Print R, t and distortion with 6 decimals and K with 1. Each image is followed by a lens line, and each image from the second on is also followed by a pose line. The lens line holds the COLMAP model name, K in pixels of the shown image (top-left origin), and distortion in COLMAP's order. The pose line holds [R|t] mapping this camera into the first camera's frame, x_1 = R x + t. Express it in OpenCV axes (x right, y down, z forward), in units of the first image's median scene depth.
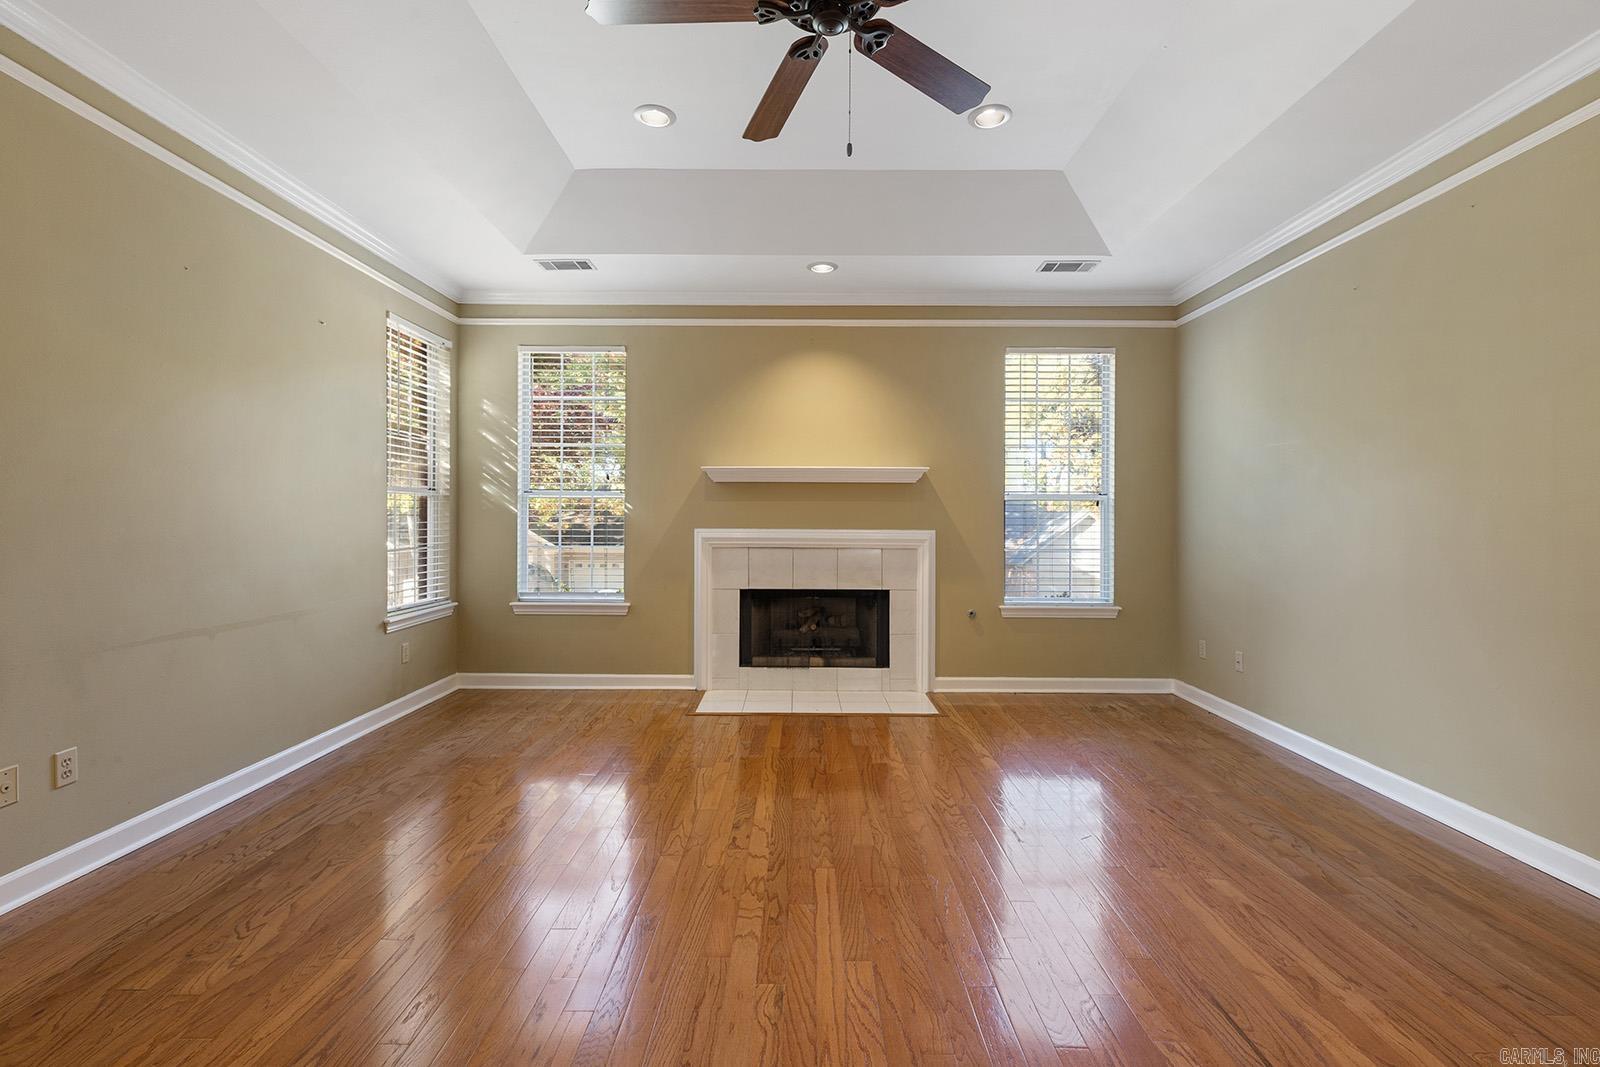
lens RADIAL K [[730.9, 0, 798.4], [0, 730.9, 519.5], [0, 0, 1]] dist [0.000043, -0.000165]
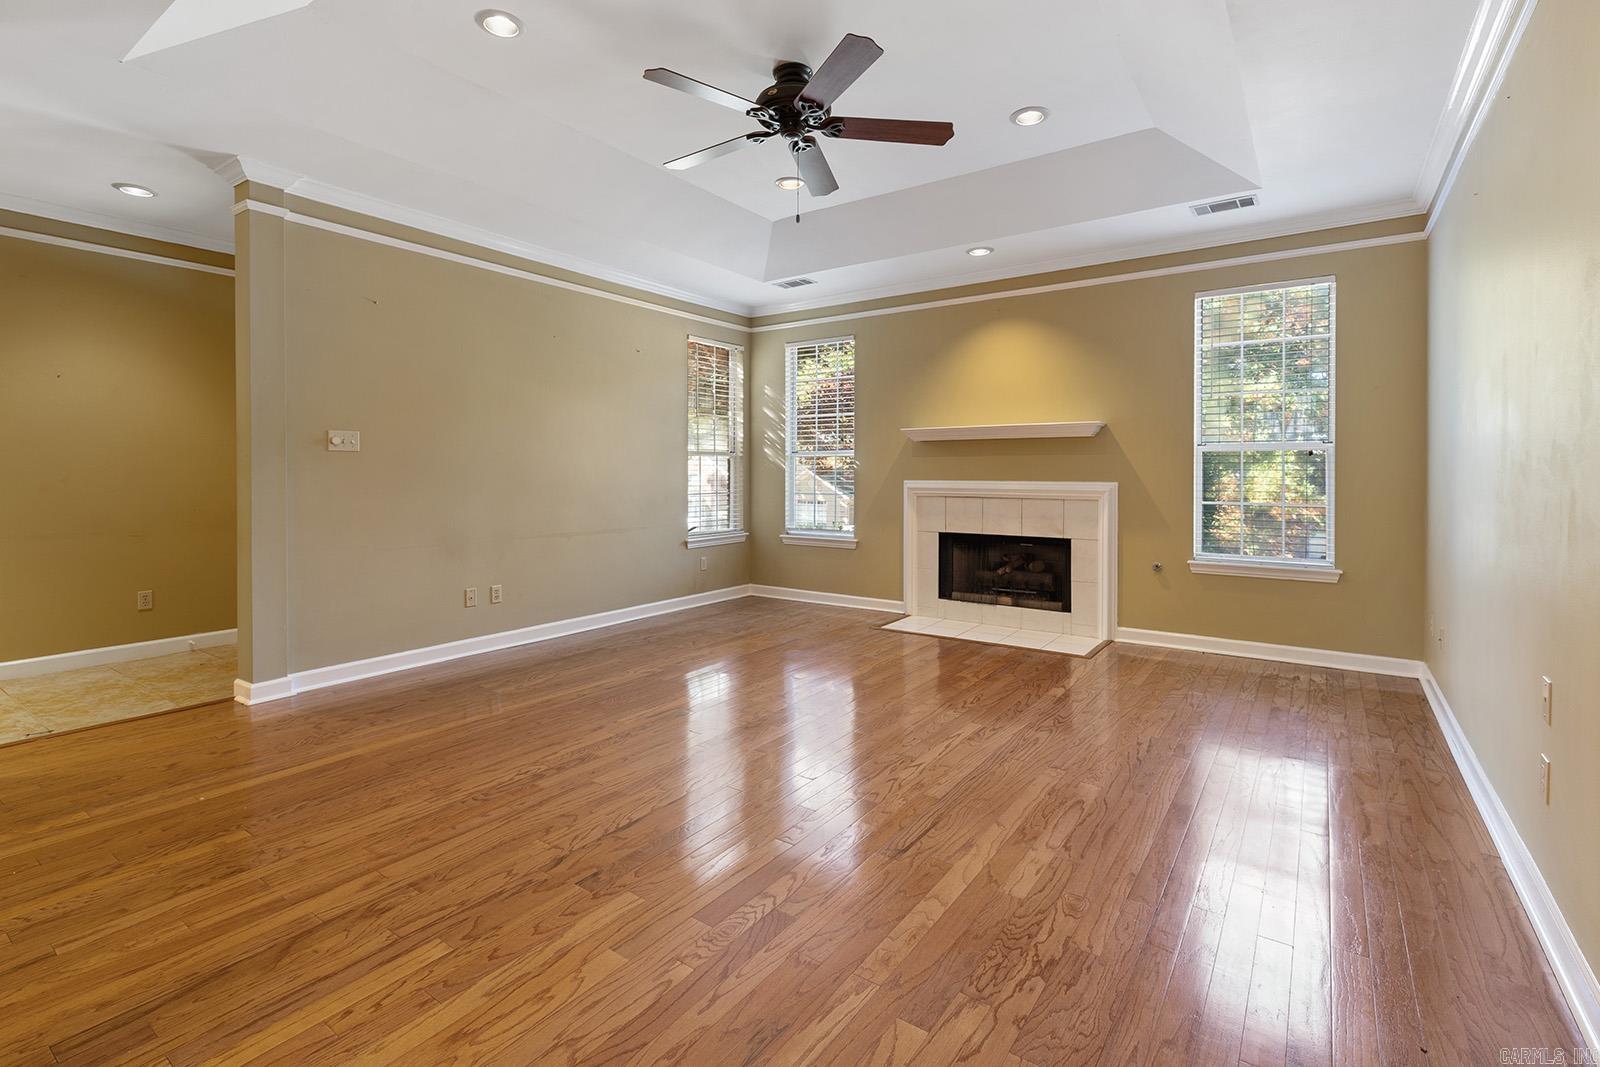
lens RADIAL K [[735.9, 0, 793.5], [0, 735.9, 474.8], [0, 0, 1]] dist [-0.000636, -0.000216]
pose [[0.817990, -0.002983, -0.575225, 0.408544], [0.002179, 0.999995, -0.002087, 0.005553], [0.575228, 0.000454, 0.817993, -0.097071]]
